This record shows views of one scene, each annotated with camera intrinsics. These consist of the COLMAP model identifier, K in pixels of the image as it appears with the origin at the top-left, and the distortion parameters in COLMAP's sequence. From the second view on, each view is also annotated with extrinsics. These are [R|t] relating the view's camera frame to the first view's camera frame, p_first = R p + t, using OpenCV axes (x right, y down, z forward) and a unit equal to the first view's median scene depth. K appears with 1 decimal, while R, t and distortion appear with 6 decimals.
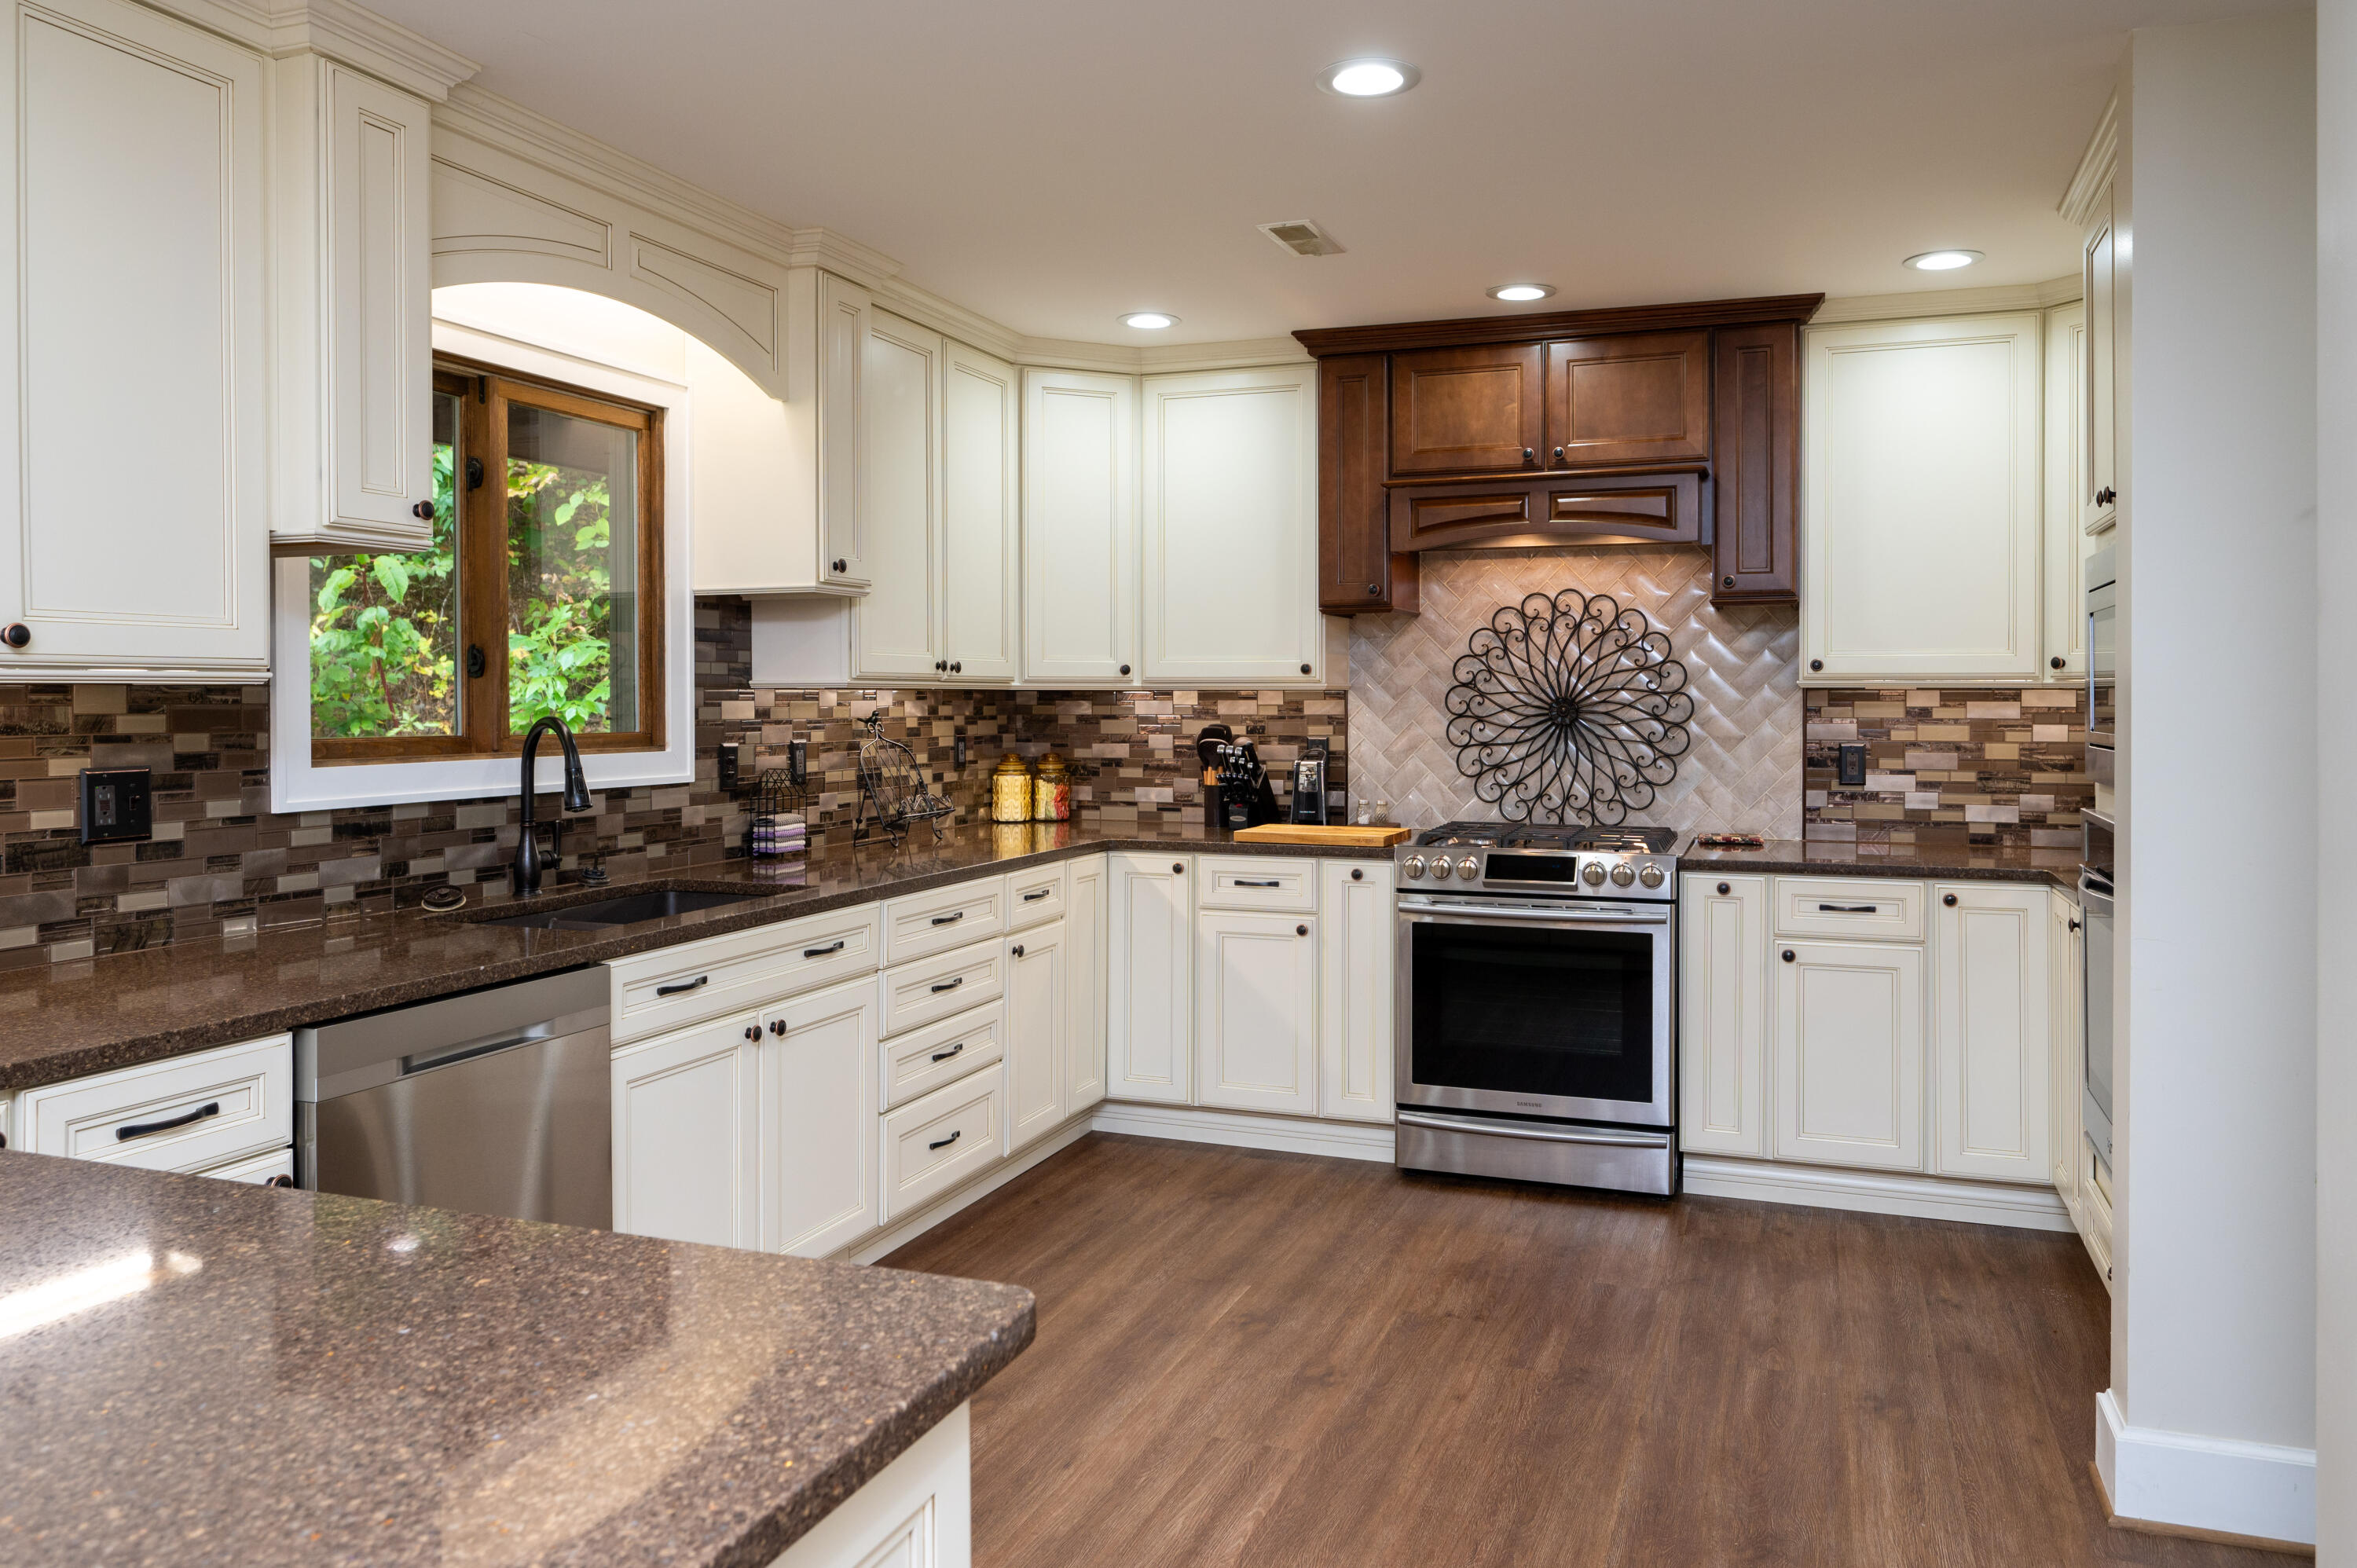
lens RADIAL K [[1620.1, 0, 1198.3], [0, 1620.1, 725.9], [0, 0, 1]] dist [-0.008062, -0.004017]
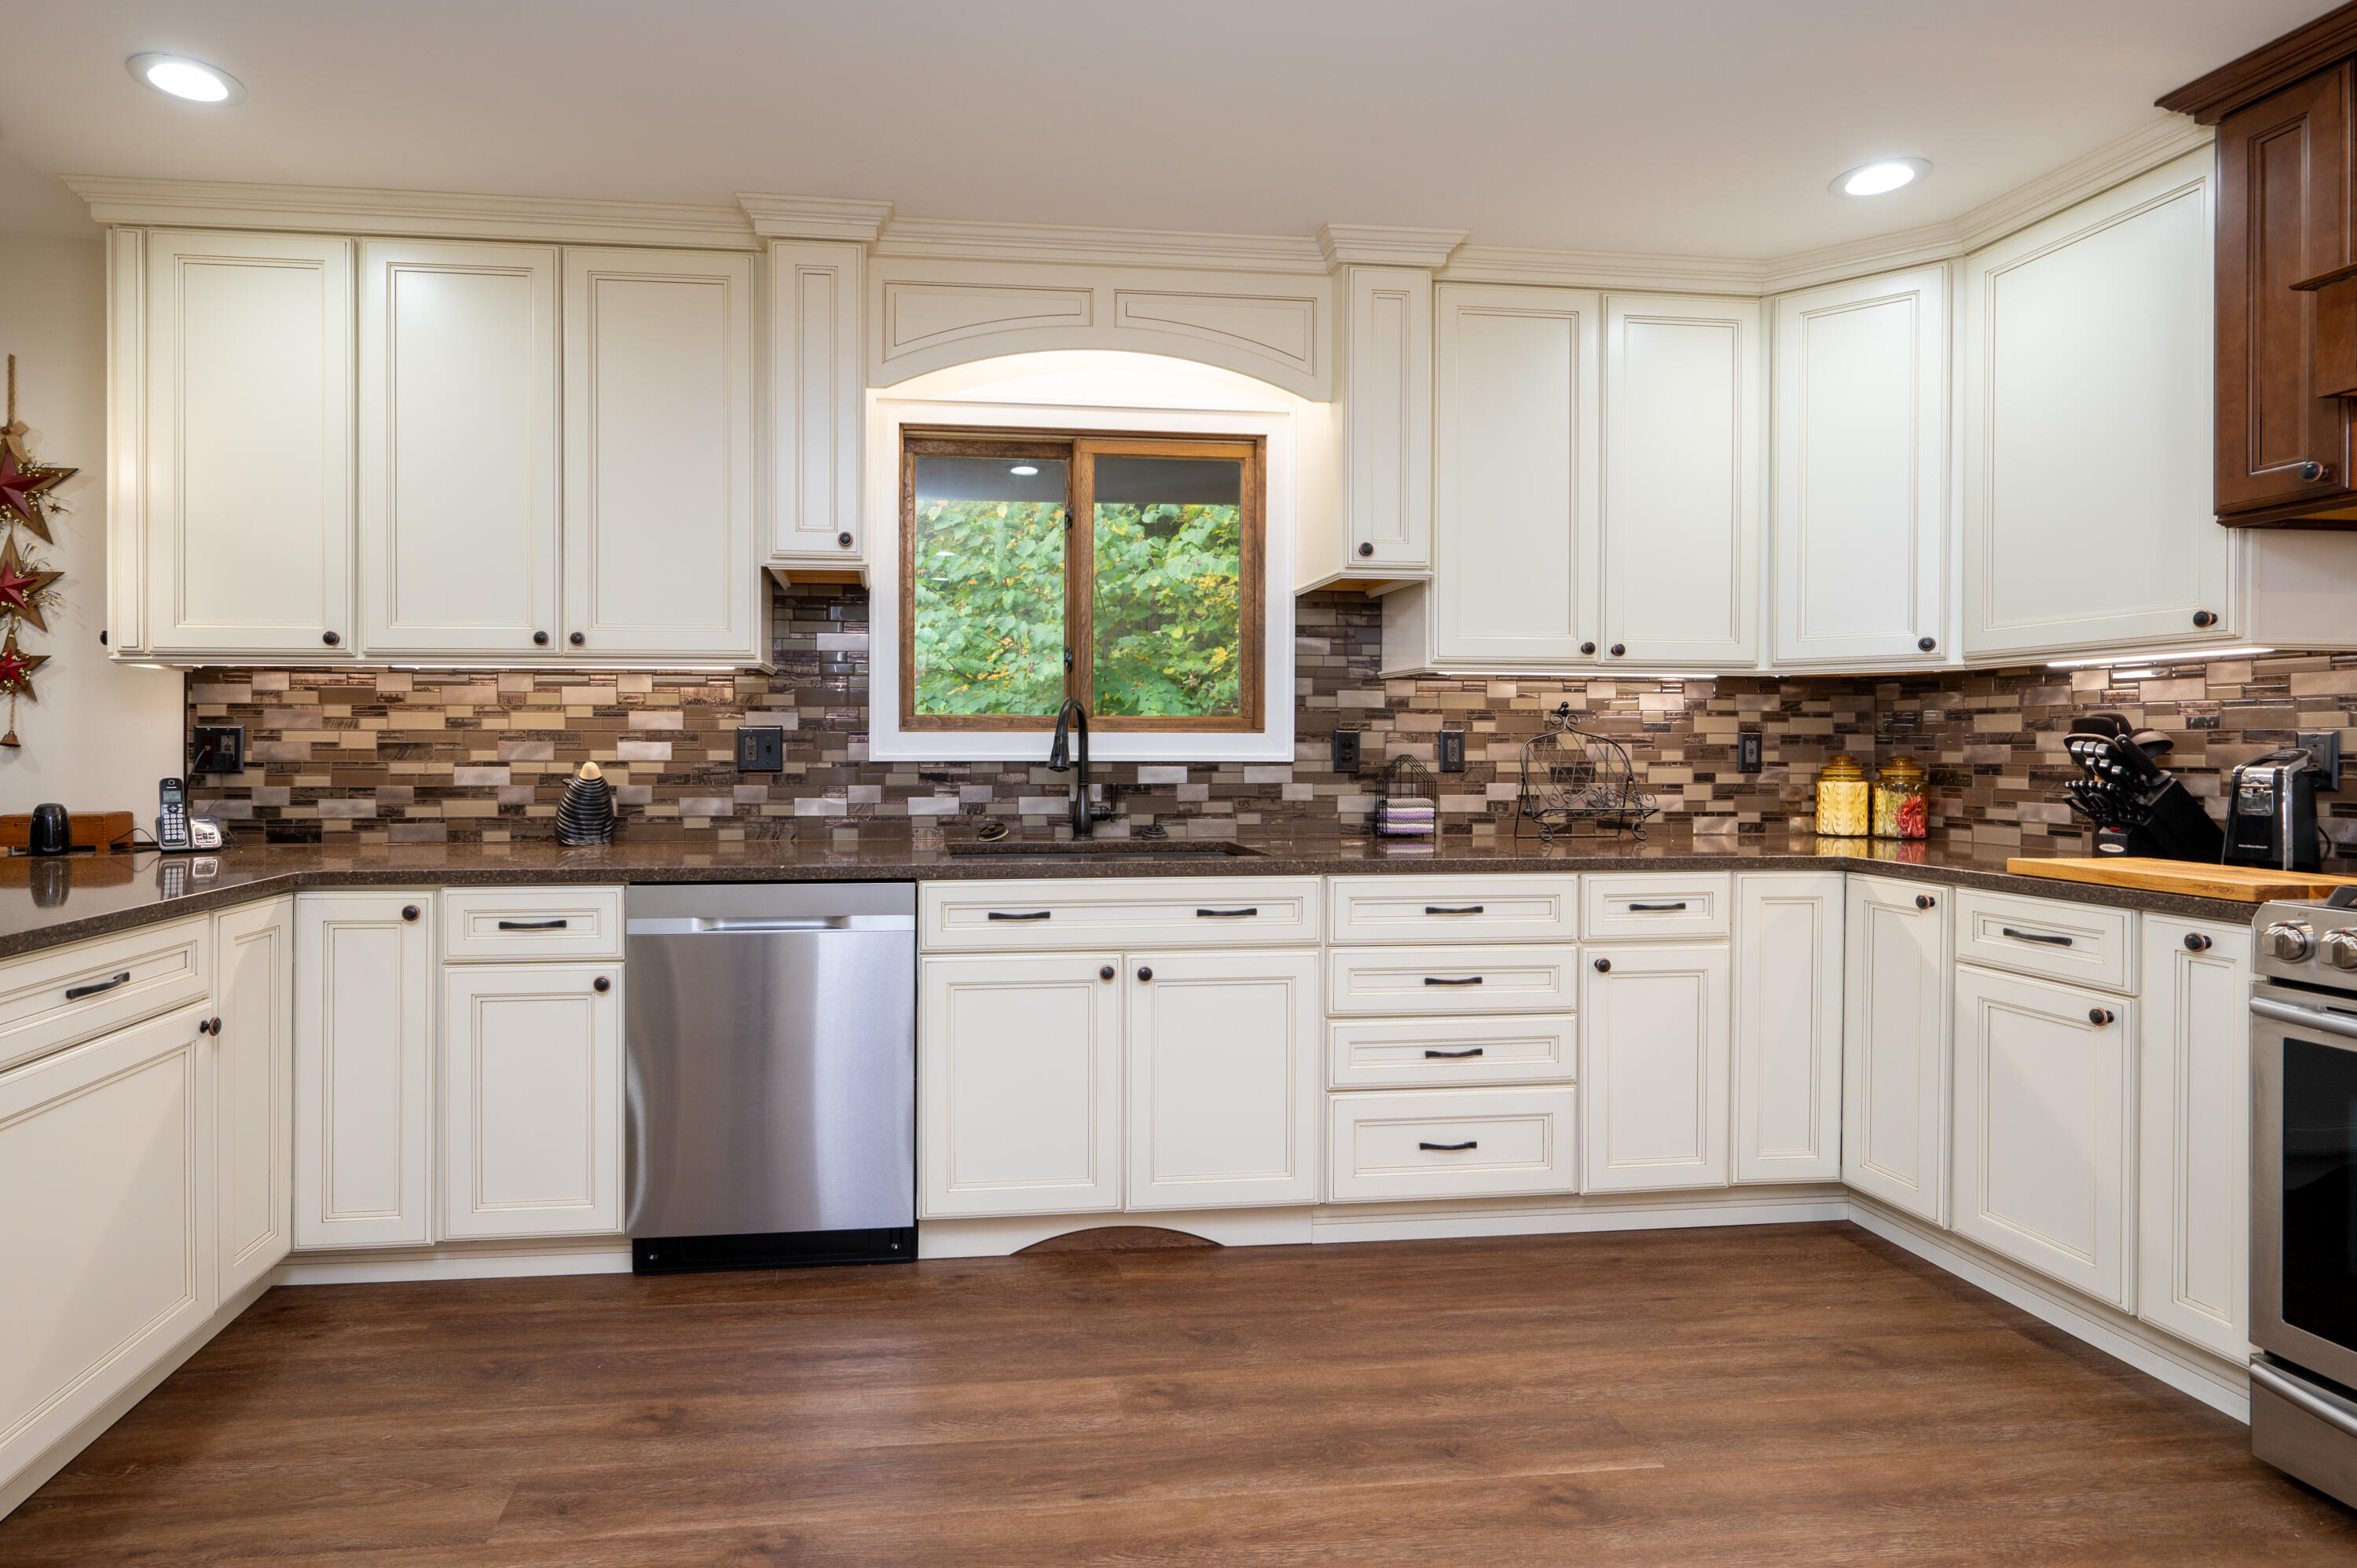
lens RADIAL K [[1132.1, 0, 1076.7], [0, 1132.1, 774.2], [0, 0, 1]] dist [-0.000320, -0.001478]
pose [[0.453242, 0.022365, -0.891107, 0.273801], [-0.016906, 0.999721, 0.016492, 0.027246], [0.891227, 0.007590, 0.453494, 0.419672]]
